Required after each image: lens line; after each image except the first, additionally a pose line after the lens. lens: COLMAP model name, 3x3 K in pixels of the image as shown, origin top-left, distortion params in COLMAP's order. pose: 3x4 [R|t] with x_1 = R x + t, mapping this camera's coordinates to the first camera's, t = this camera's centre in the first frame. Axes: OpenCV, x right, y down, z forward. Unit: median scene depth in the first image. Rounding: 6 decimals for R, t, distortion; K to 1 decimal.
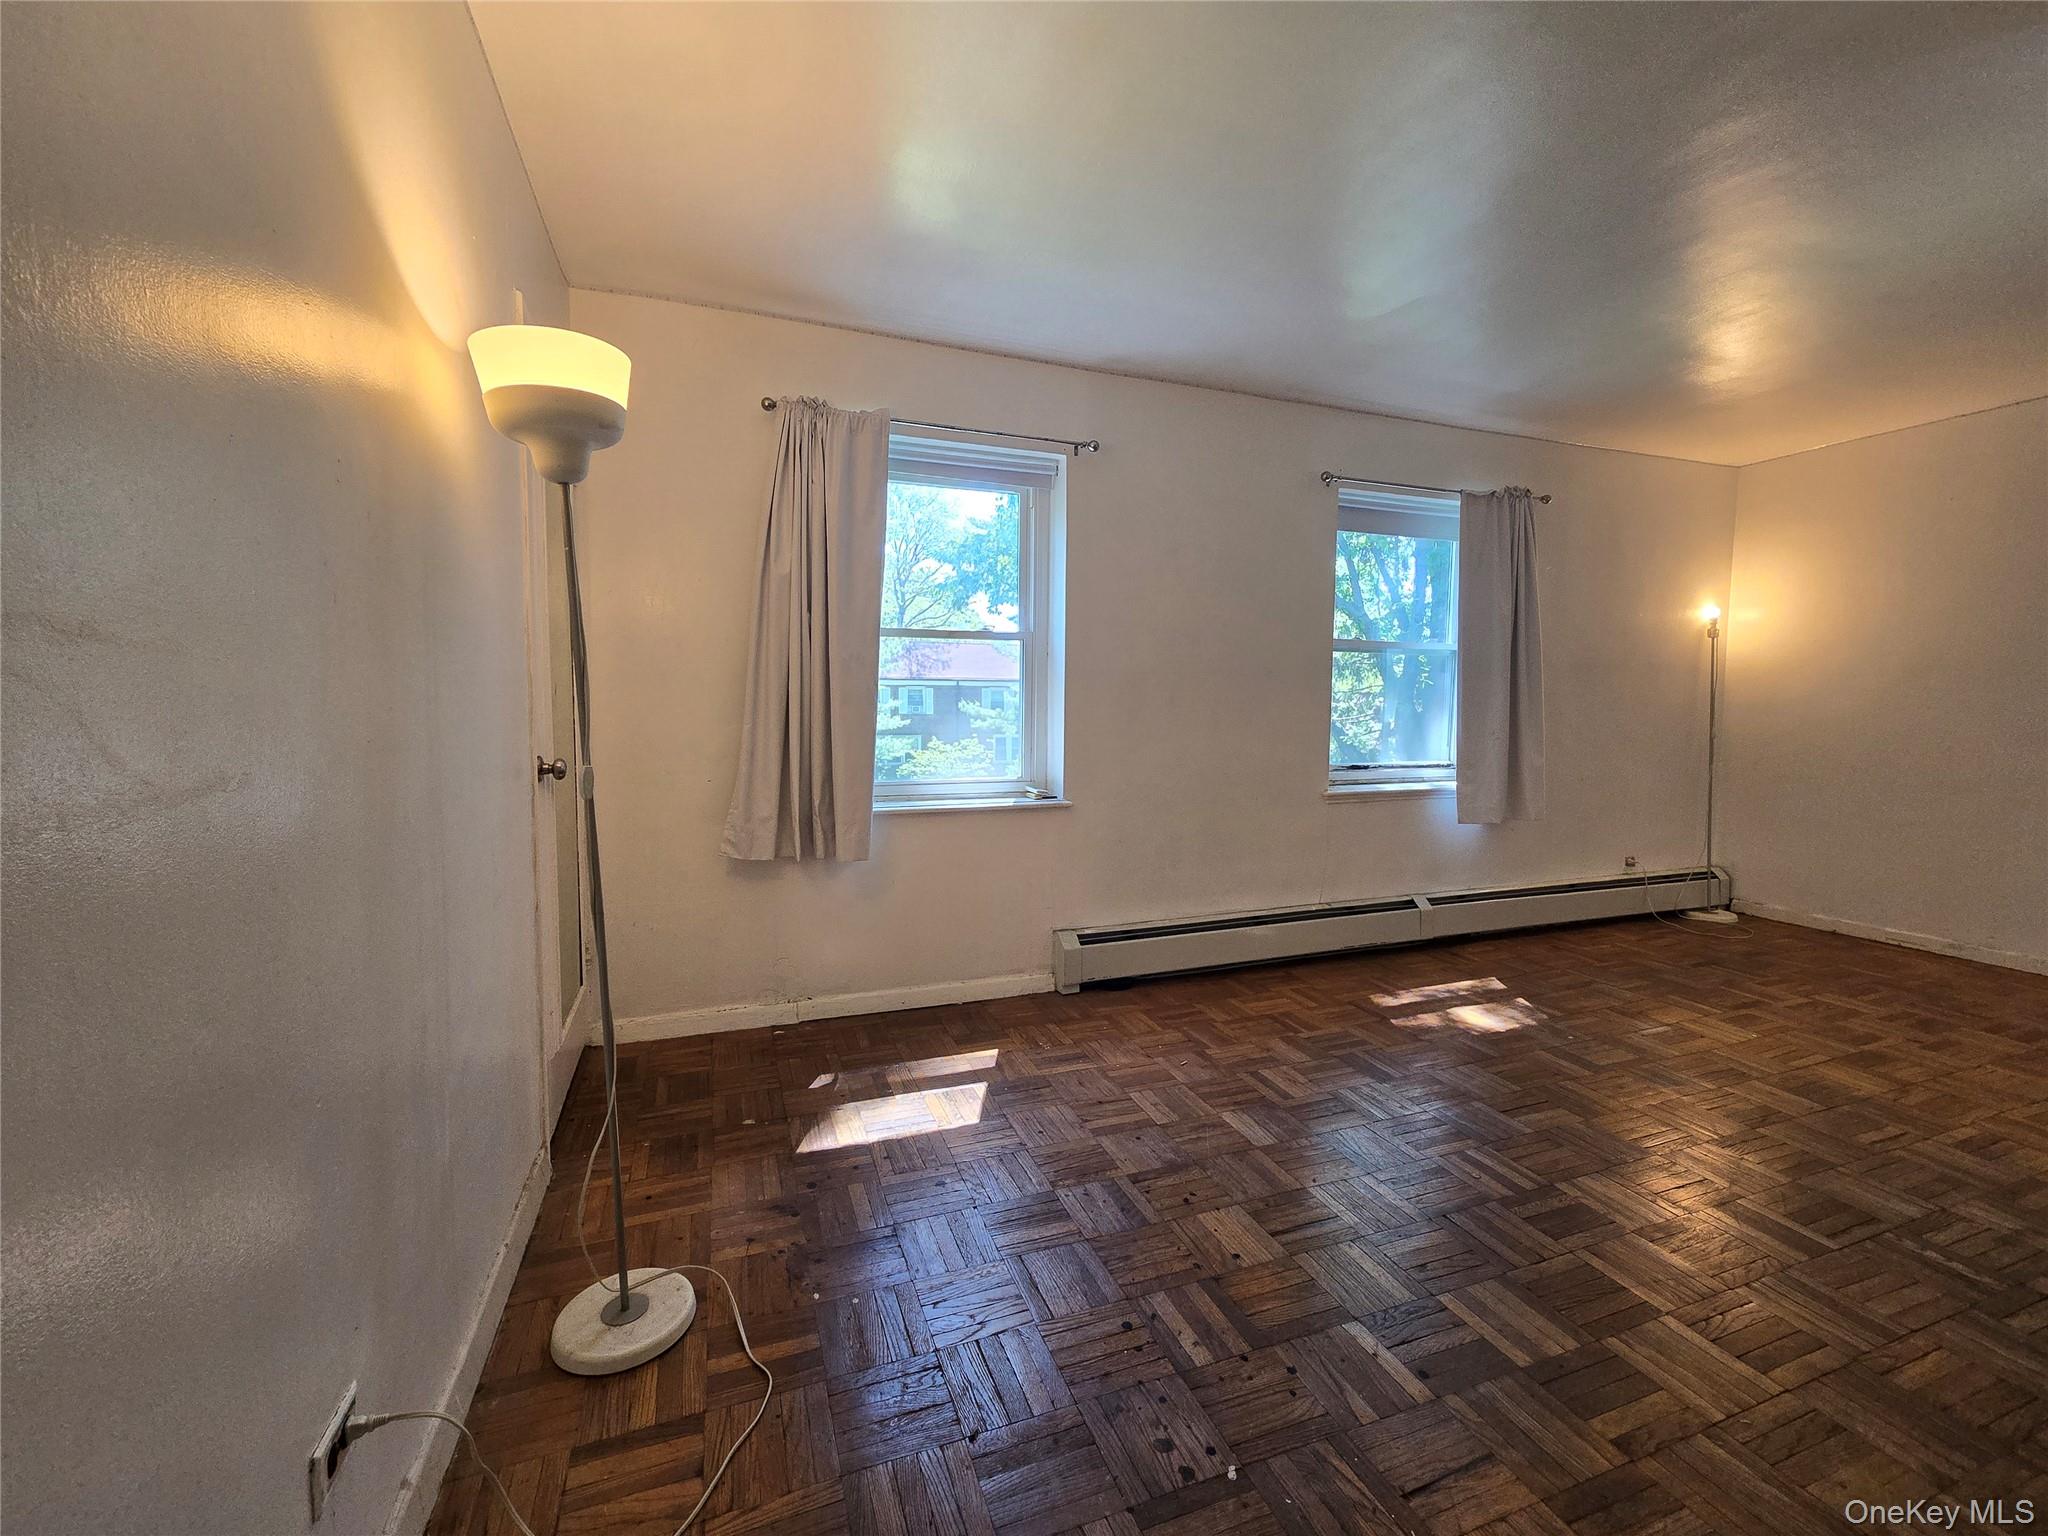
lens RADIAL K [[838.6, 0, 1028.9], [0, 838.6, 753.8], [0, 0, 1]] dist [0.001404, 0.000274]
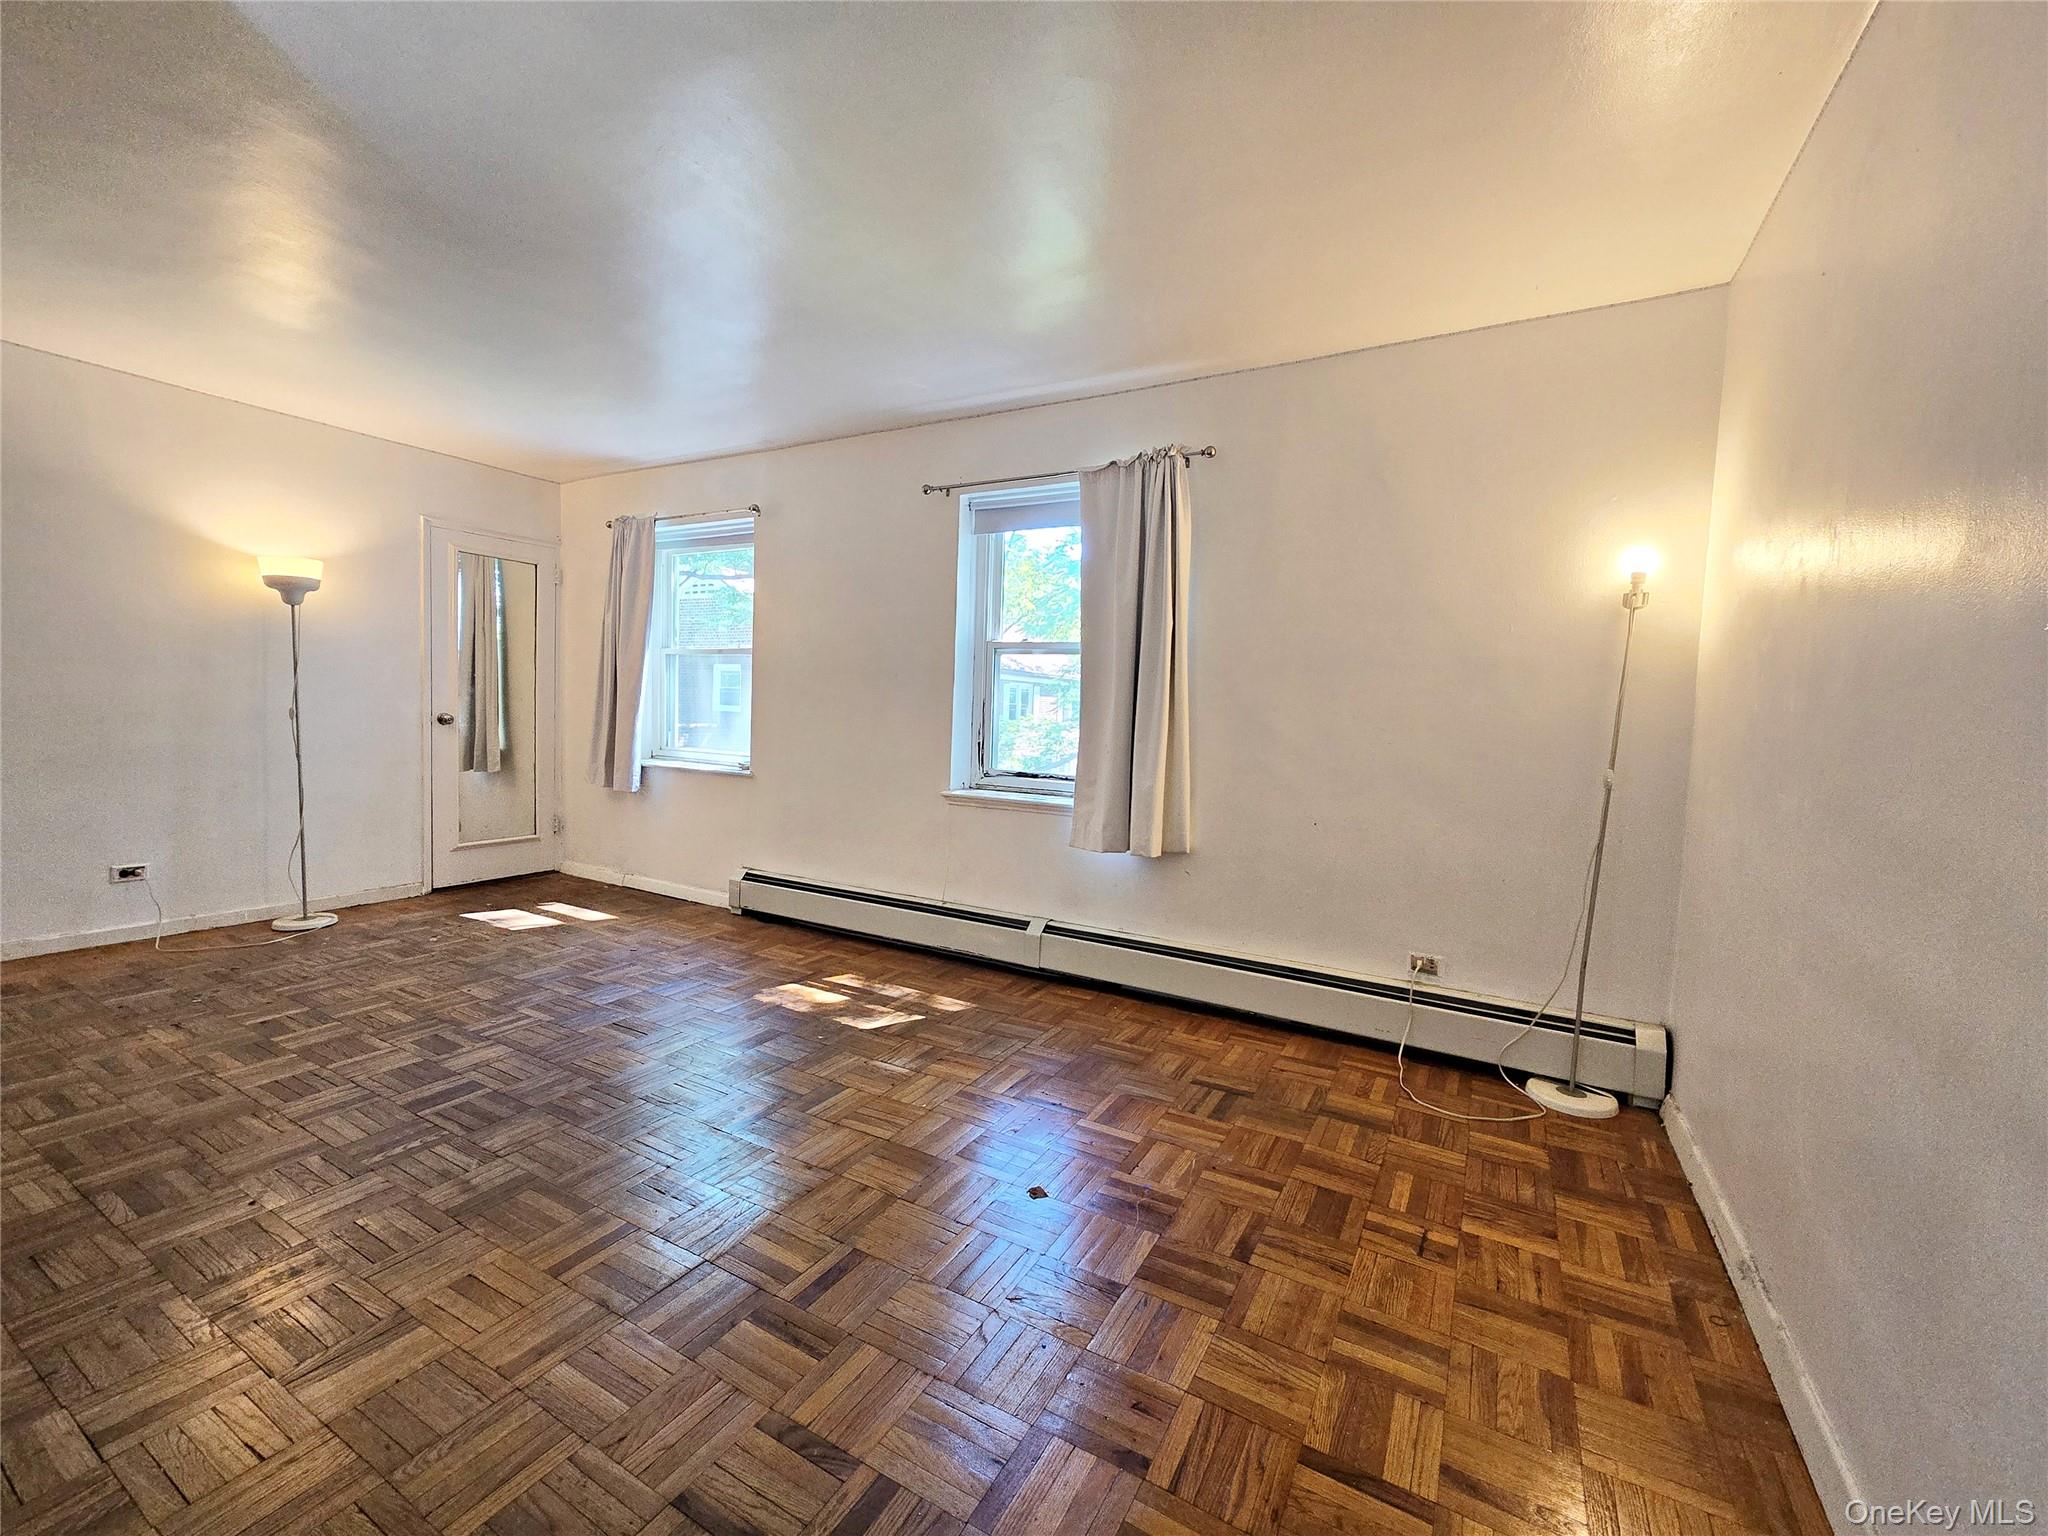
lens RADIAL K [[838.6, 0, 1028.9], [0, 838.6, 753.8], [0, 0, 1]] dist [0.001404, 0.000274]
pose [[0.643518, 0.055409, -0.763423, 1.341782], [-0.081106, 0.996698, 0.003973, -0.014581], [0.761122, 0.059362, 0.645887, 0.462590]]
